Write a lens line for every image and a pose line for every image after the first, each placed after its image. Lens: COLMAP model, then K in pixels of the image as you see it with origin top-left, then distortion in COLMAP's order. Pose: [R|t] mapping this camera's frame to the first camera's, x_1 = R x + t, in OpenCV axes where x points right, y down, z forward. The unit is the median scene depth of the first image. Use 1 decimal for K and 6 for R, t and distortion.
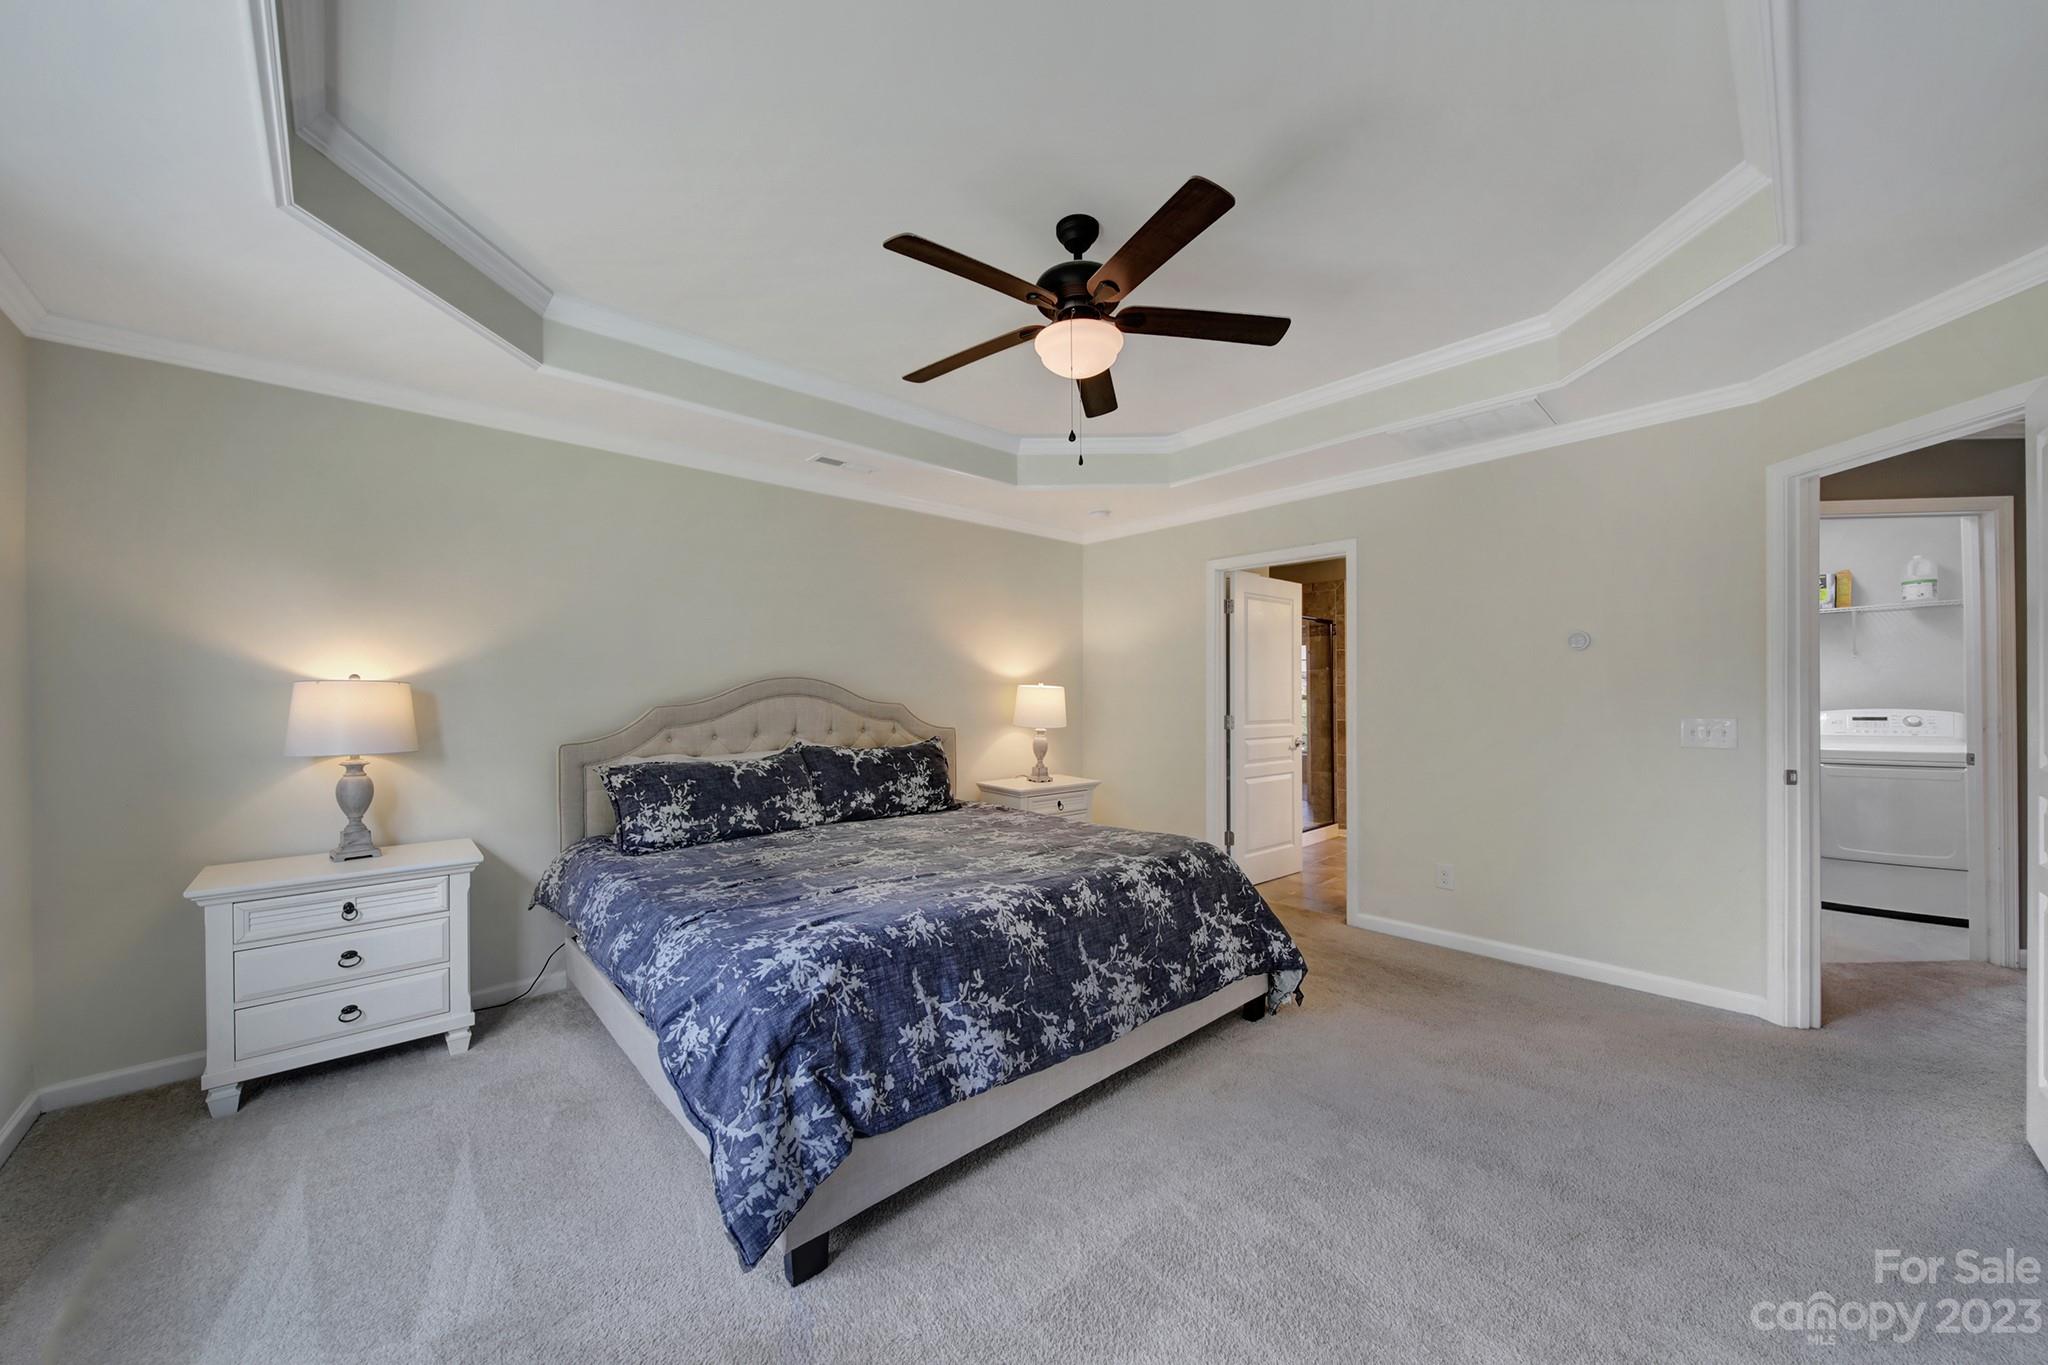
lens RADIAL K [[722.8, 0, 1025.0], [0, 722.8, 689.2], [0, 0, 1]] dist [-0.006140, 0.000123]
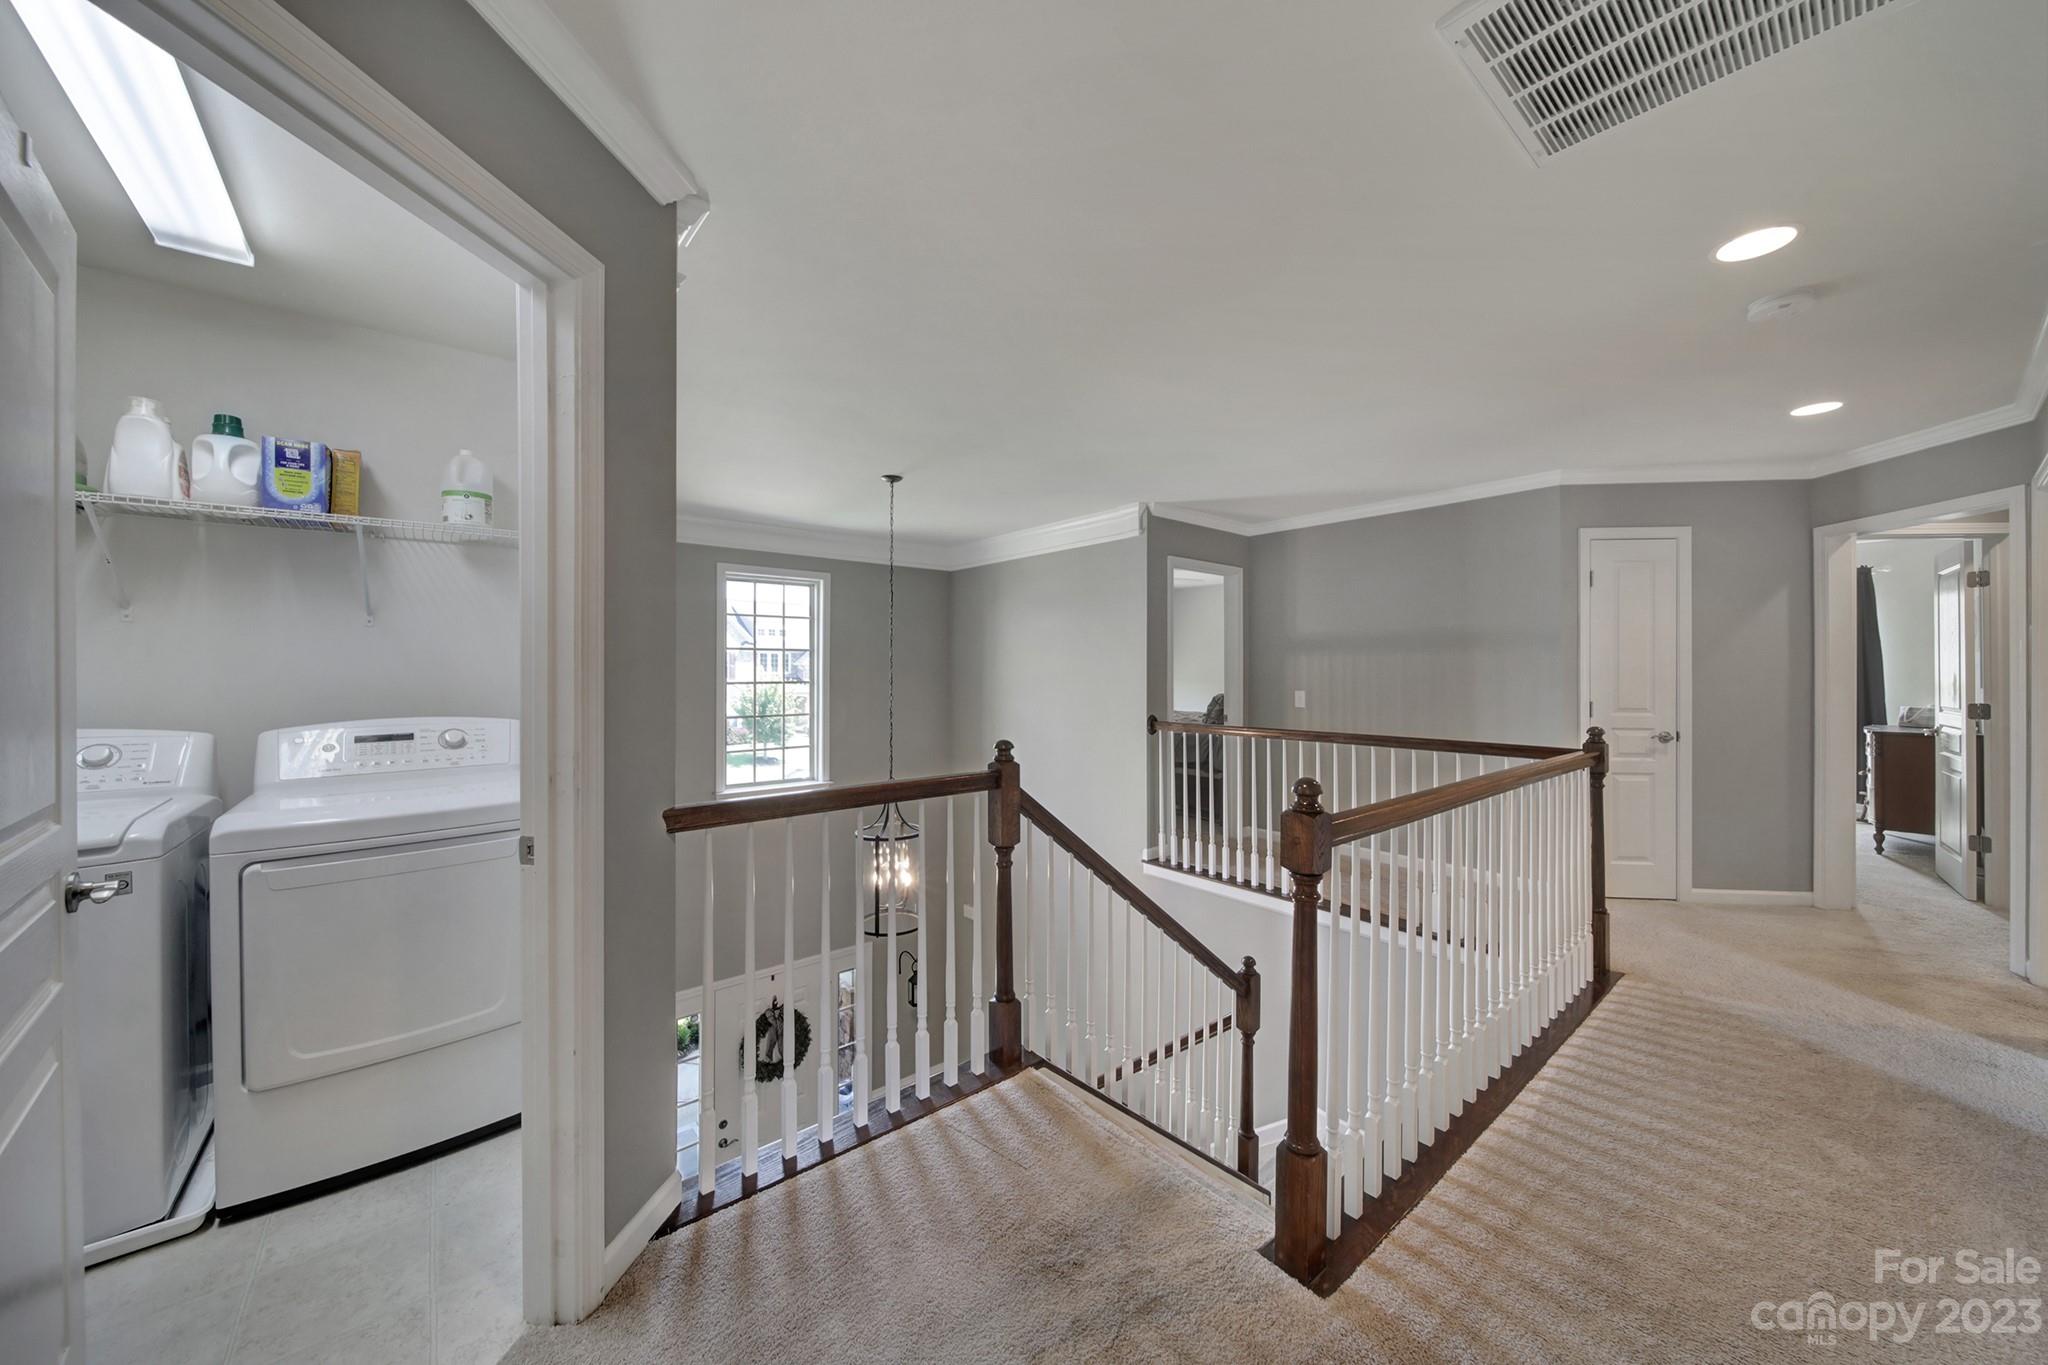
lens RADIAL K [[722.8, 0, 1025.3], [0, 722.8, 676.5], [0, 0, 1]] dist [-0.006140, 0.000123]
pose [[0.056845, -0.000305, 0.998383, 0.688159], [-0.000665, 1.000000, 0.000344, -0.002974], [-0.998383, -0.000684, 0.056845, 0.511834]]
